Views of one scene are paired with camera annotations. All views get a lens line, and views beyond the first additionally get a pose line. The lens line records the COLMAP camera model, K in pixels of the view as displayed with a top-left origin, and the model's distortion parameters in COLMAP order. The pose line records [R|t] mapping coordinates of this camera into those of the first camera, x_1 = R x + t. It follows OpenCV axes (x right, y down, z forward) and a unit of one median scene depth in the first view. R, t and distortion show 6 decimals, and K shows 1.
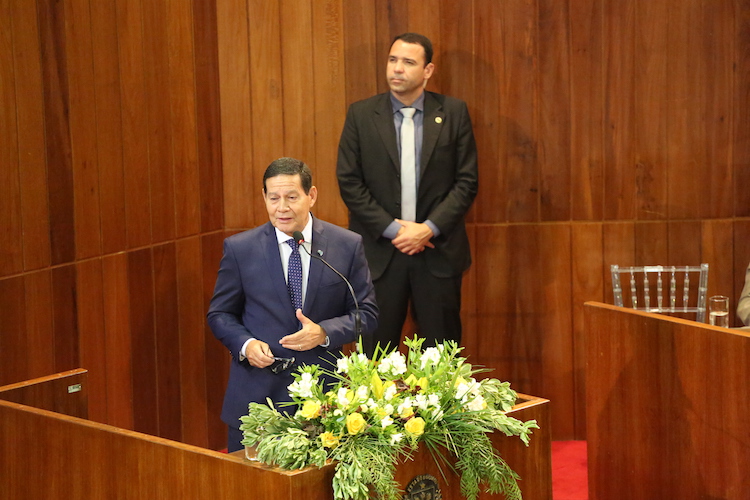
lens RADIAL K [[4329.6, 0, 374.2], [0, 4329.6, 249.7], [0, 0, 1]] dist [2.685776, 0.000000]
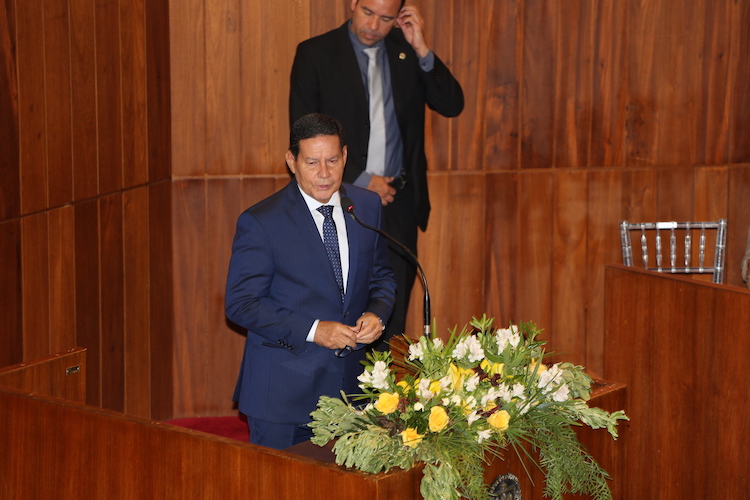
lens RADIAL K [[4329.6, 0, 375.8], [0, 4329.6, 248.8], [0, 0, 1]] dist [2.685776, 0.000000]
pose [[0.991957, -0.003376, 0.126531, -0.111213], [-0.000827, 0.999450, 0.033147, -0.020787], [-0.126574, -0.032985, 0.991409, 0.105714]]
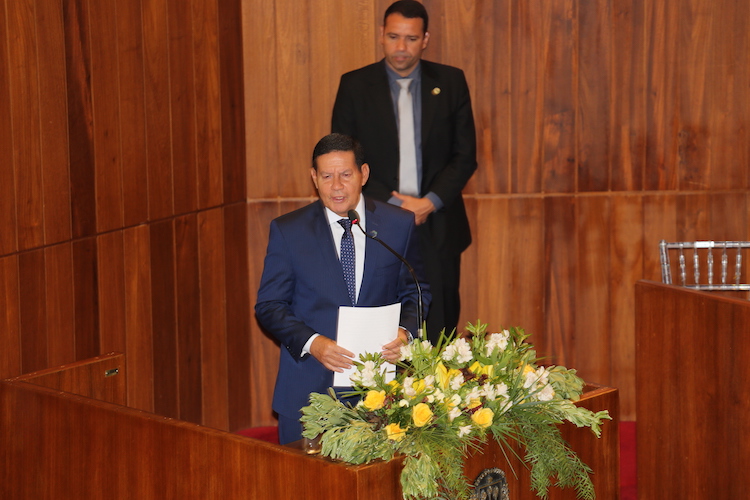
lens RADIAL K [[4329.6, 0, 374.2], [0, 4329.6, 250.9], [0, 0, 1]] dist [2.685776, 0.000000]
pose [[0.999438, 0.001804, 0.033472, -0.040071], [-0.002373, 0.999853, 0.016965, -0.010251], [-0.033437, -0.017035, 0.999296, 0.045246]]
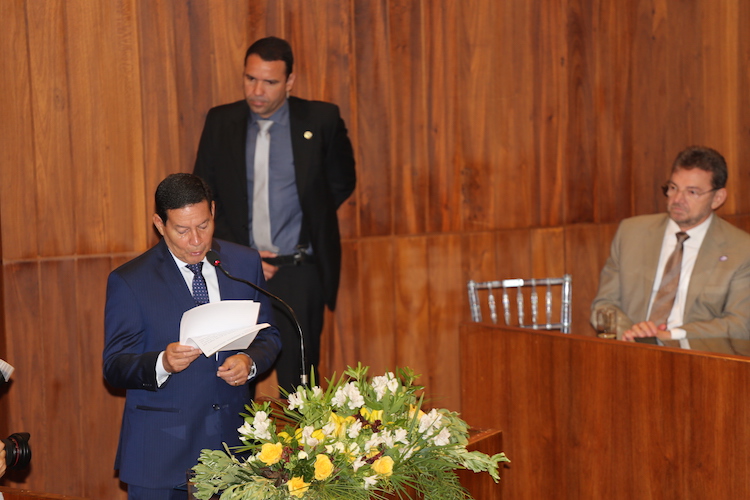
lens RADIAL K [[4329.6, 0, 378.9], [0, 4329.6, 249.1], [0, 0, 1]] dist [2.685776, 0.000000]
pose [[0.979430, -0.042180, 0.197327, -0.140909], [0.044687, 0.998967, -0.008266, 0.003598], [-0.196775, 0.016914, 0.980303, 0.122604]]
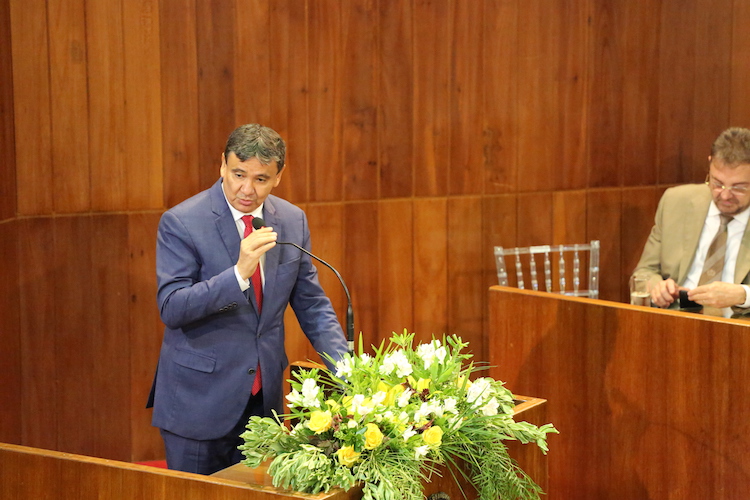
lens RADIAL K [[4329.6, 0, 379.7], [0, 4329.6, 249.4], [0, 0, 1]] dist [2.685776, 0.000000]
pose [[0.974243, -0.030036, 0.223492, -0.165578], [0.029544, 0.999548, 0.005547, -0.001069], [-0.223558, 0.001199, 0.974690, 0.146126]]
